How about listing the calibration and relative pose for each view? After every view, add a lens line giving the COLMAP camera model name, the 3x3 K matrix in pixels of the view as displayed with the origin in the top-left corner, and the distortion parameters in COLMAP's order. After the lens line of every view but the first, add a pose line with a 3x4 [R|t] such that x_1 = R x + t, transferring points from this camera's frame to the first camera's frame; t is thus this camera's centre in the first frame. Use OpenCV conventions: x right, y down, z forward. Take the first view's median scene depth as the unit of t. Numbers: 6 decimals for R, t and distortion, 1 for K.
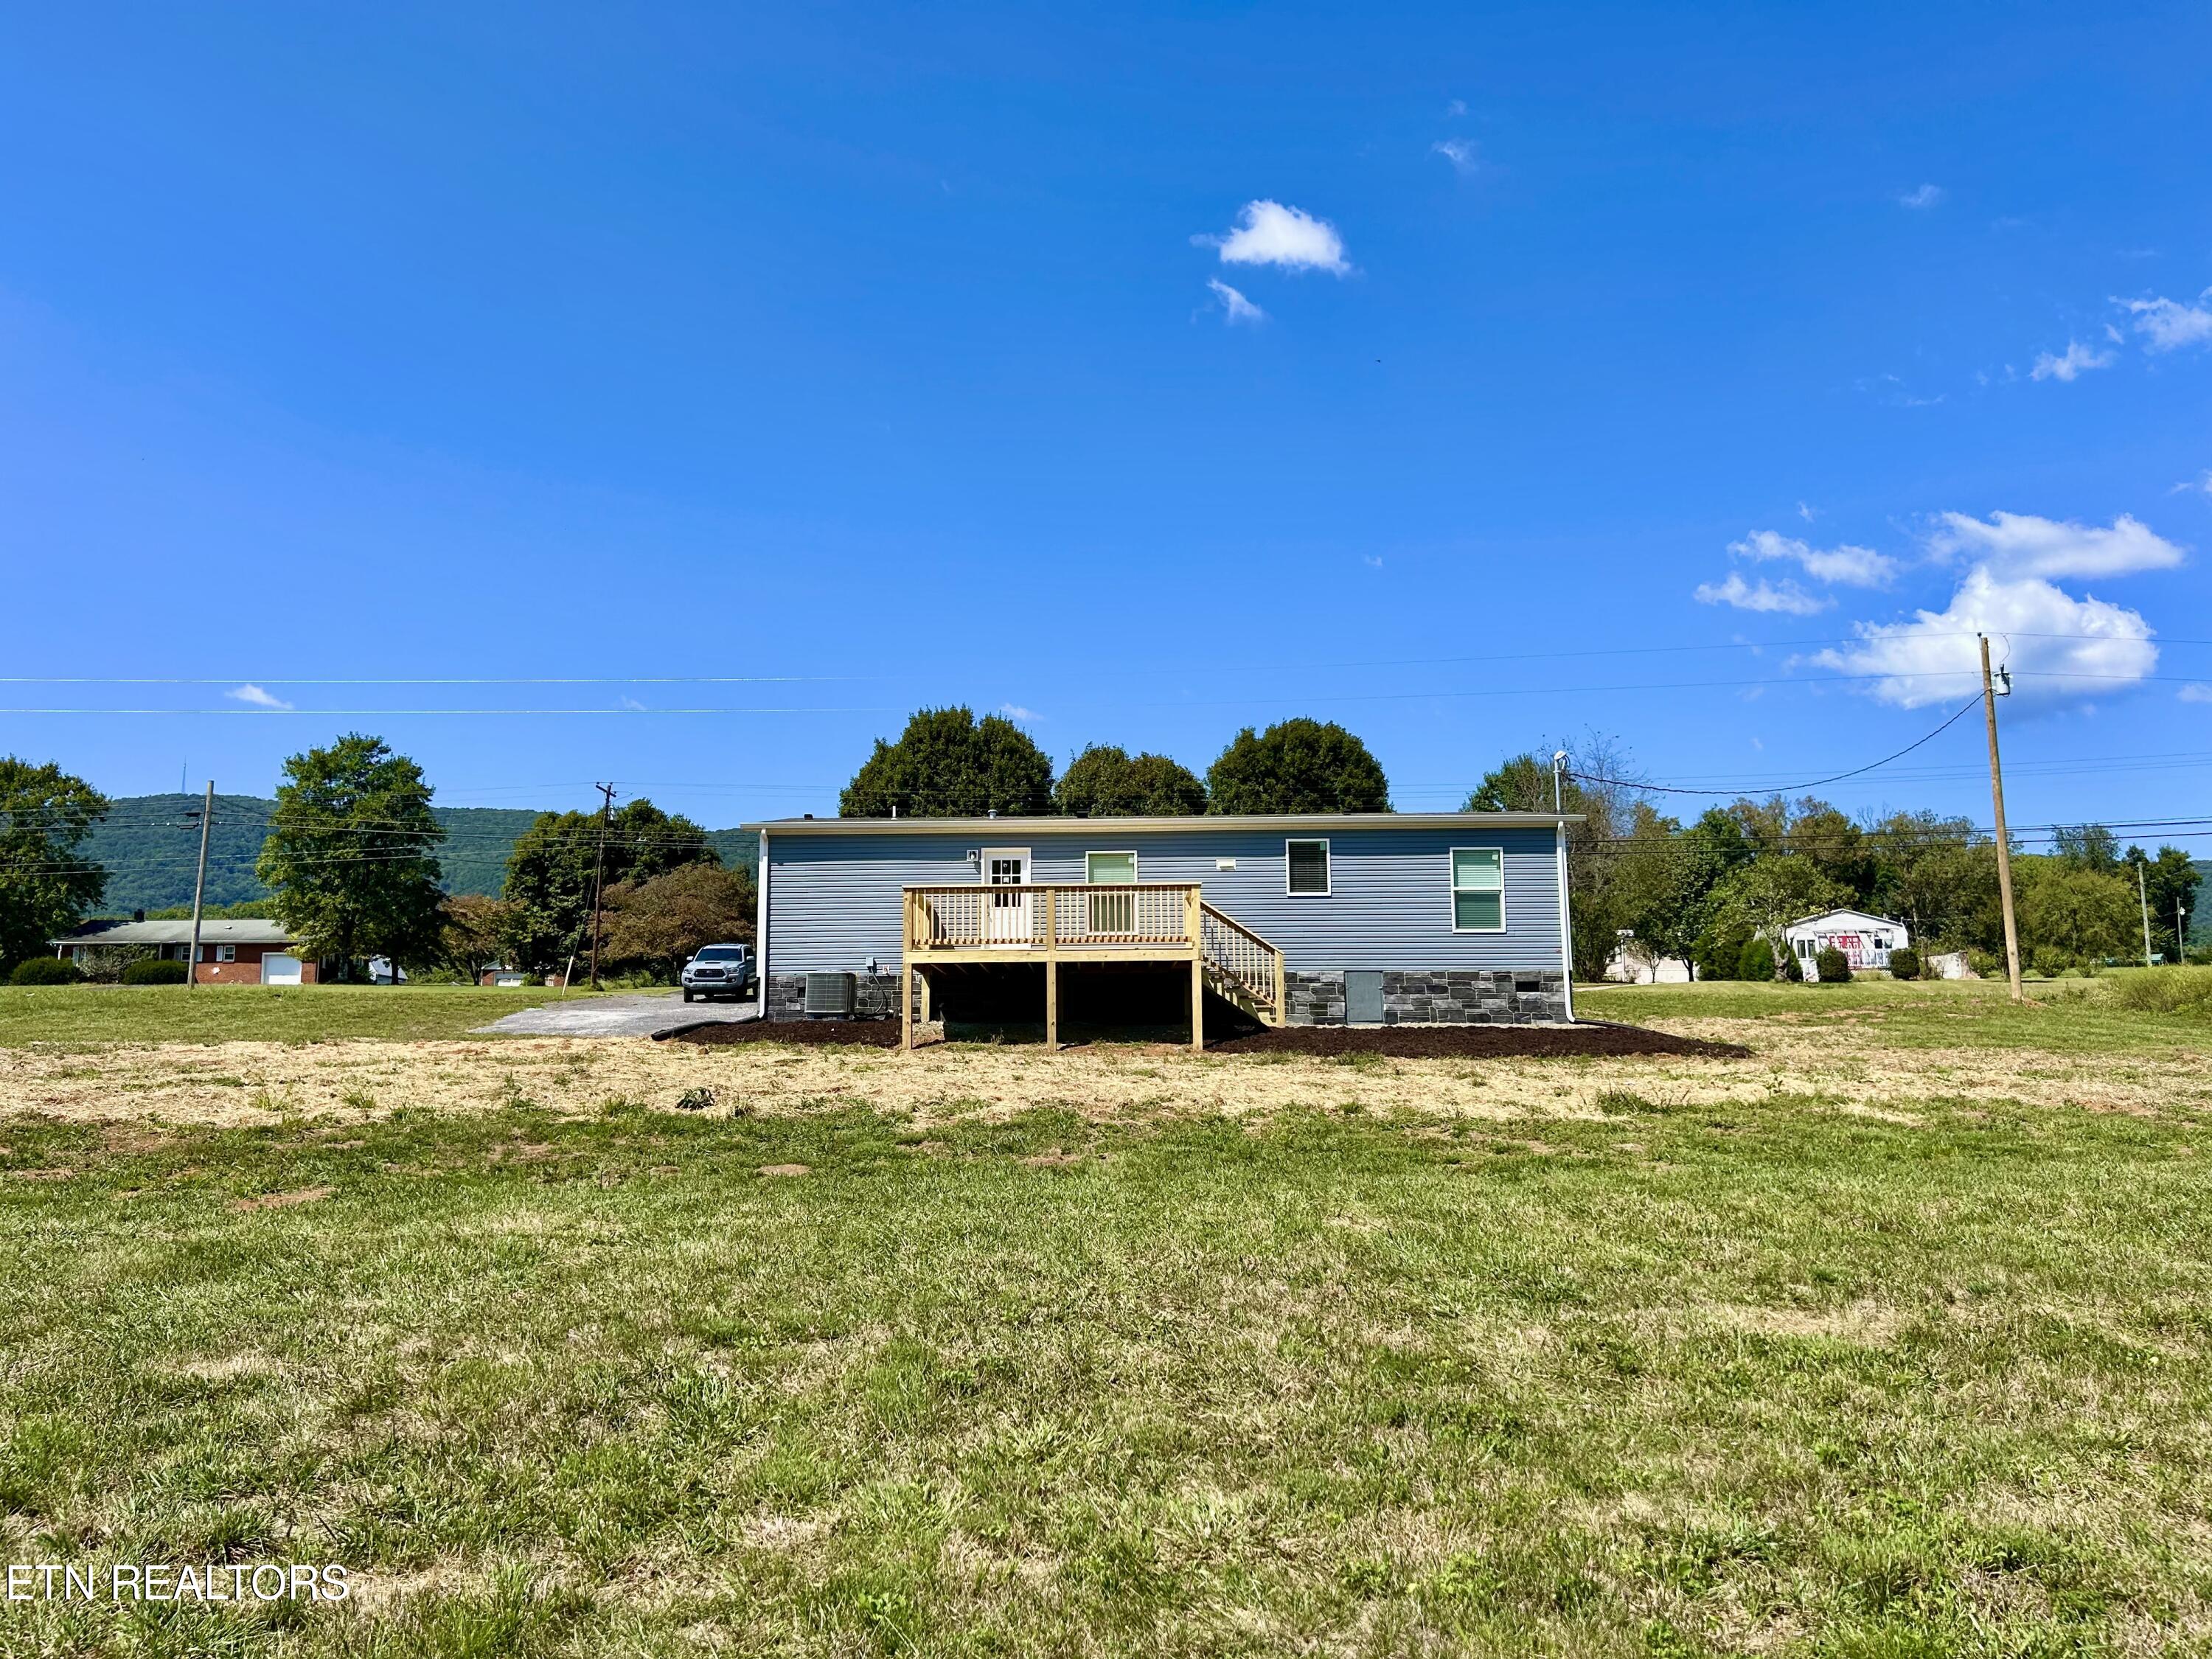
lens RADIAL K [[1514.1, 0, 1103.7], [0, 1514.1, 861.3], [0, 0, 1]] dist [-0.058590, -0.000874]
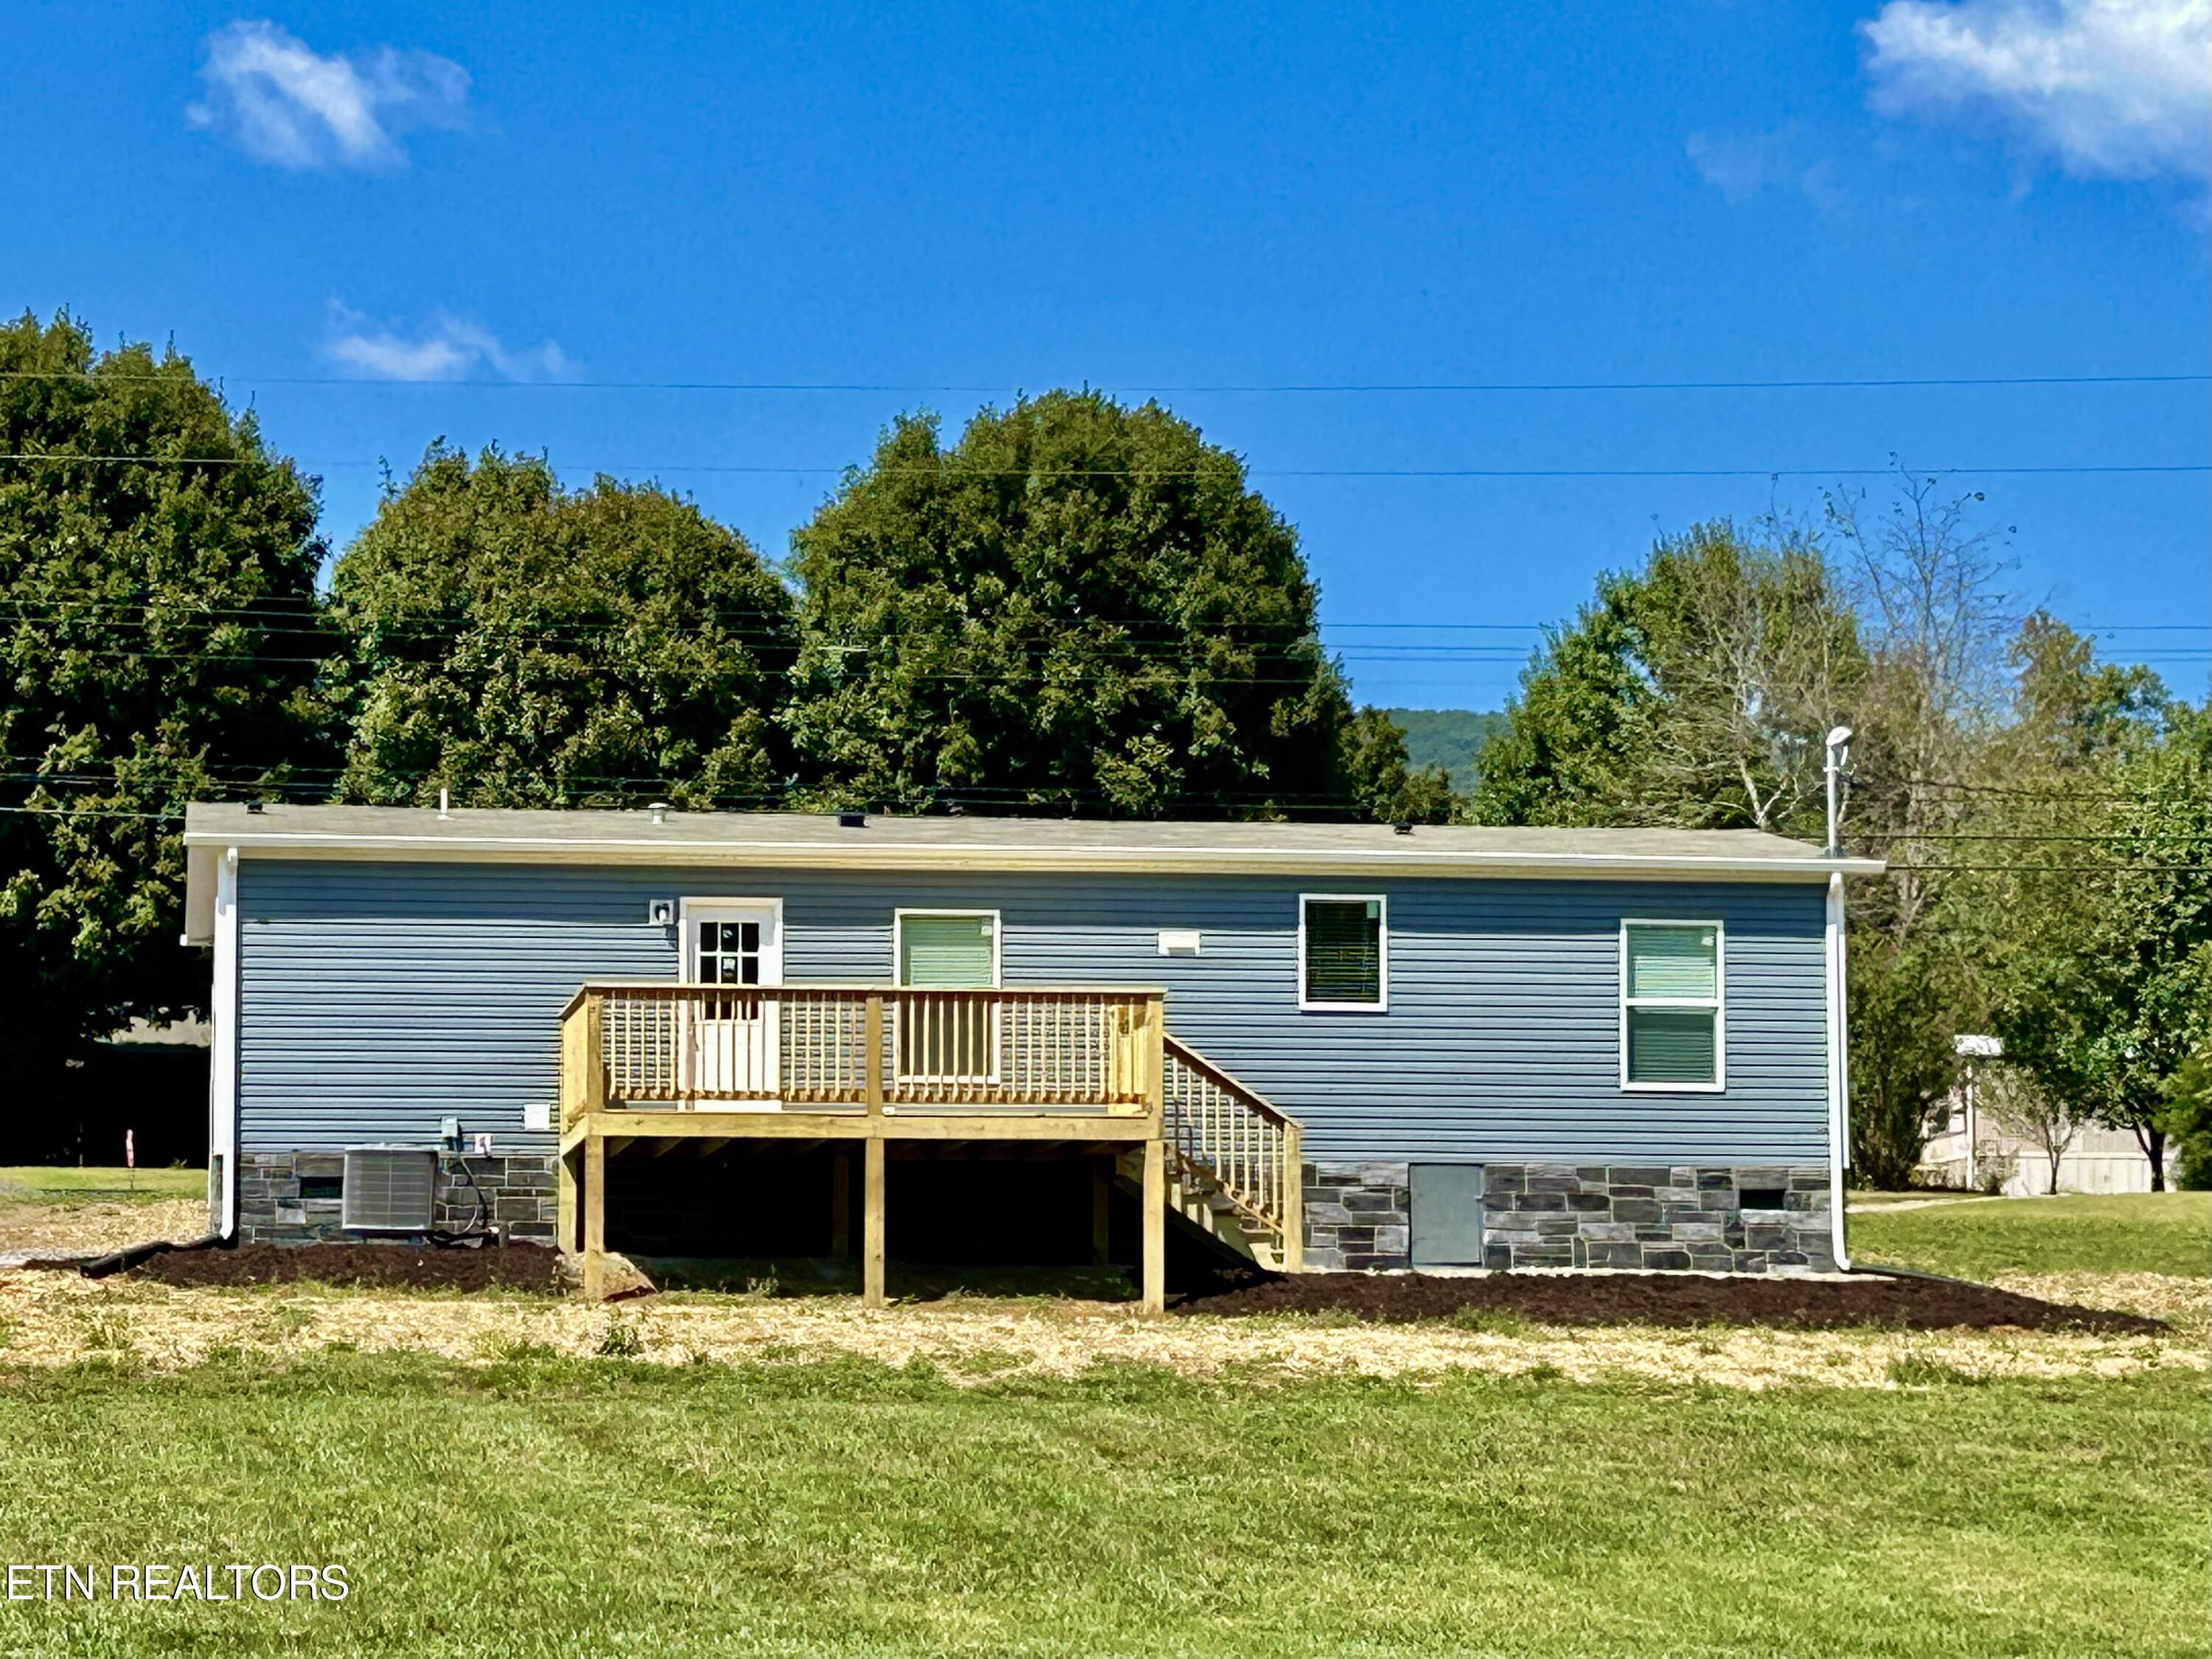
lens RADIAL K [[5873.4, 0, 1106.0], [0, 5873.4, 829.5], [0, 0, 1]] dist [-0.551307, 6.989664]
pose [[0.983484, 0.026002, 0.179116, -0.287834], [-0.030052, 0.999350, 0.019933, -0.072898], [-0.178482, -0.024986, 0.983626, -0.878885]]
